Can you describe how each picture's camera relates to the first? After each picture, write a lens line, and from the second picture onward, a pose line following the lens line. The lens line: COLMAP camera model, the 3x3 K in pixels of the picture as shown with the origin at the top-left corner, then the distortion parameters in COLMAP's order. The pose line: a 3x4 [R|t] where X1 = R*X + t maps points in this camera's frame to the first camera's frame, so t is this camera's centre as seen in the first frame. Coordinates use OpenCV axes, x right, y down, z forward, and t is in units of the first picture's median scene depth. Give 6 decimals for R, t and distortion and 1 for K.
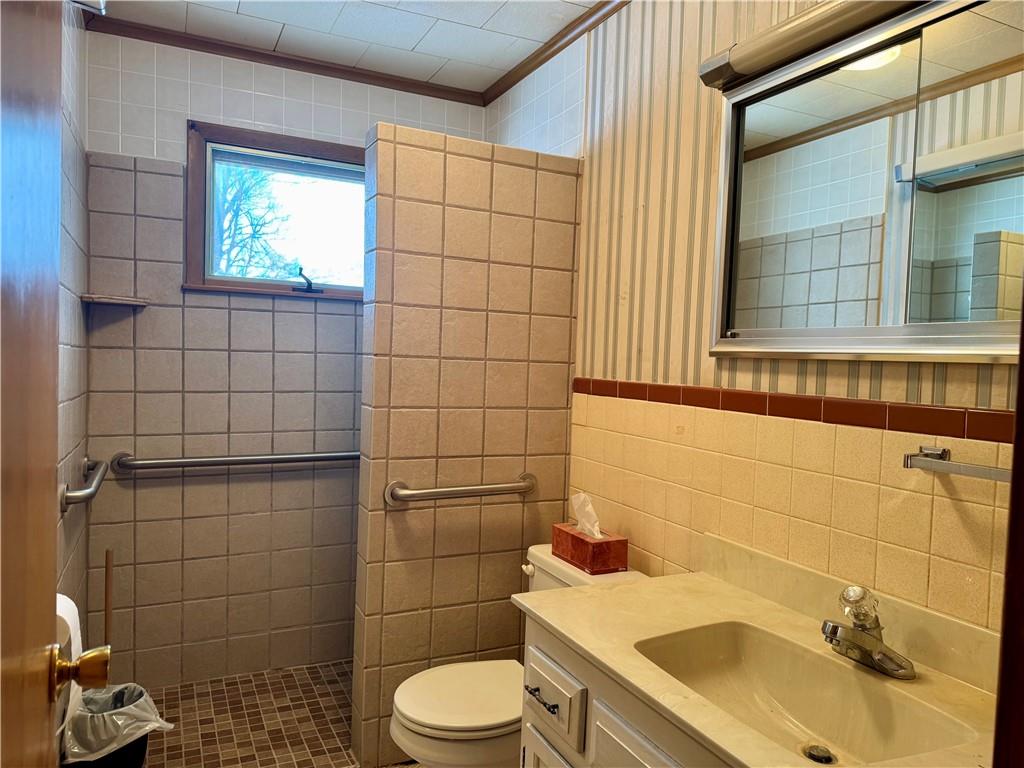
lens RADIAL K [[716.3, 0, 518.6], [0, 716.3, 384.0], [0, 0, 1]] dist [0.074824, -0.083389]
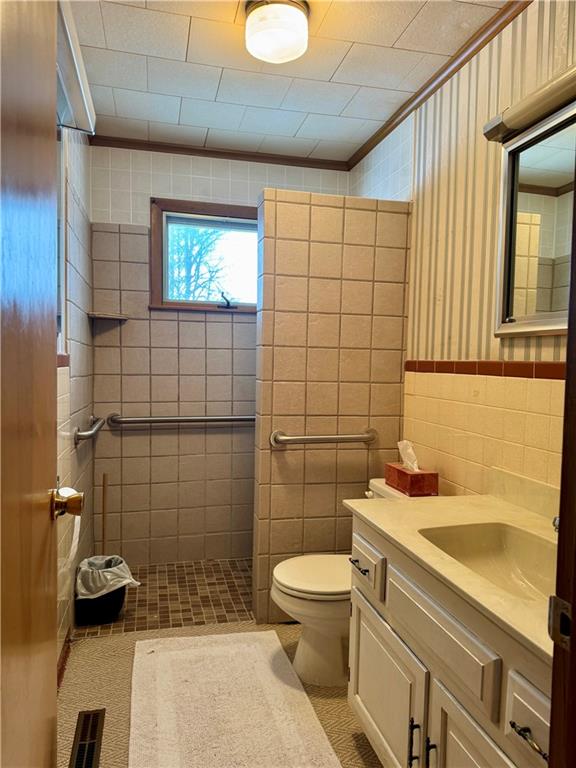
lens RADIAL K [[537.2, 0, 286.6], [0, 537.2, 382.8], [0, 0, 1]] dist [0.074824, -0.083389]
pose [[0.977198, -0.006460, -0.212232, 0.077923], [0.006273, 0.999979, -0.001554, 0.036974], [0.212238, 0.000187, 0.977218, -0.071395]]
